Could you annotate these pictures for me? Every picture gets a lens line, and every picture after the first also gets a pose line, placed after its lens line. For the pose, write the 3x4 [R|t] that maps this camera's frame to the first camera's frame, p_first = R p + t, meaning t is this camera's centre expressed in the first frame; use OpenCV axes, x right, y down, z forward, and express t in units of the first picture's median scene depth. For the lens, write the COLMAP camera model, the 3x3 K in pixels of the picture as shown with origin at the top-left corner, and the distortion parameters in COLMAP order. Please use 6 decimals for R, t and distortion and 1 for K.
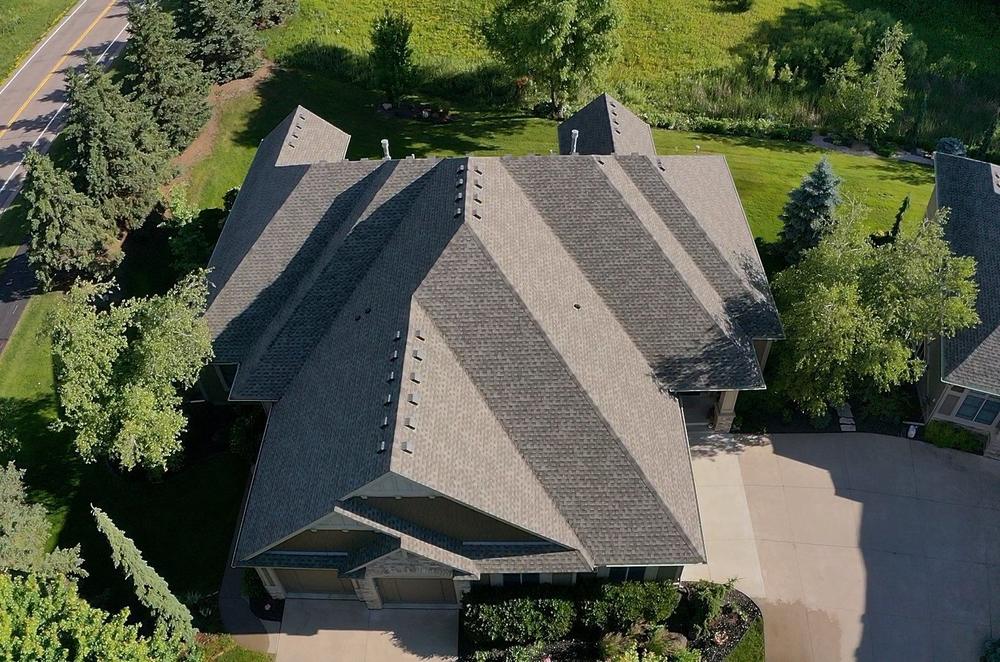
lens RADIAL K [[816.2, 0, 500.0], [0, 816.2, 331.0], [0, 0, 1]] dist [-0.206316, 0.037705]
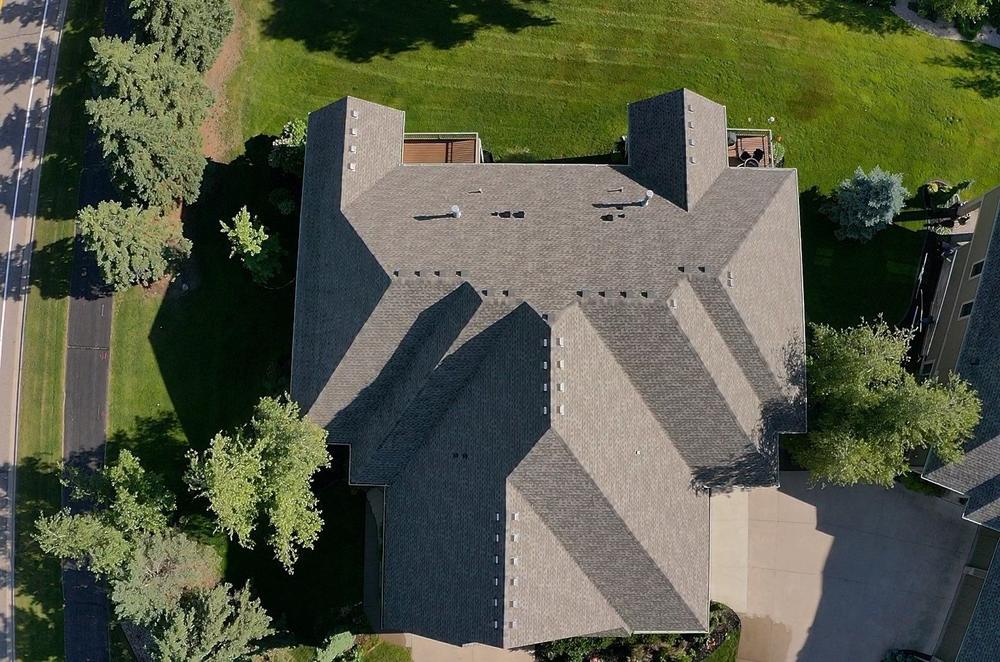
lens RADIAL K [[816.2, 0, 500.0], [0, 816.2, 331.0], [0, 0, 1]] dist [-0.206316, 0.037705]
pose [[0.999981, 0.003633, -0.005000, -0.102044], [0.000161, 0.793329, 0.608794, -0.875462], [0.006178, -0.608783, 0.793313, 0.153571]]
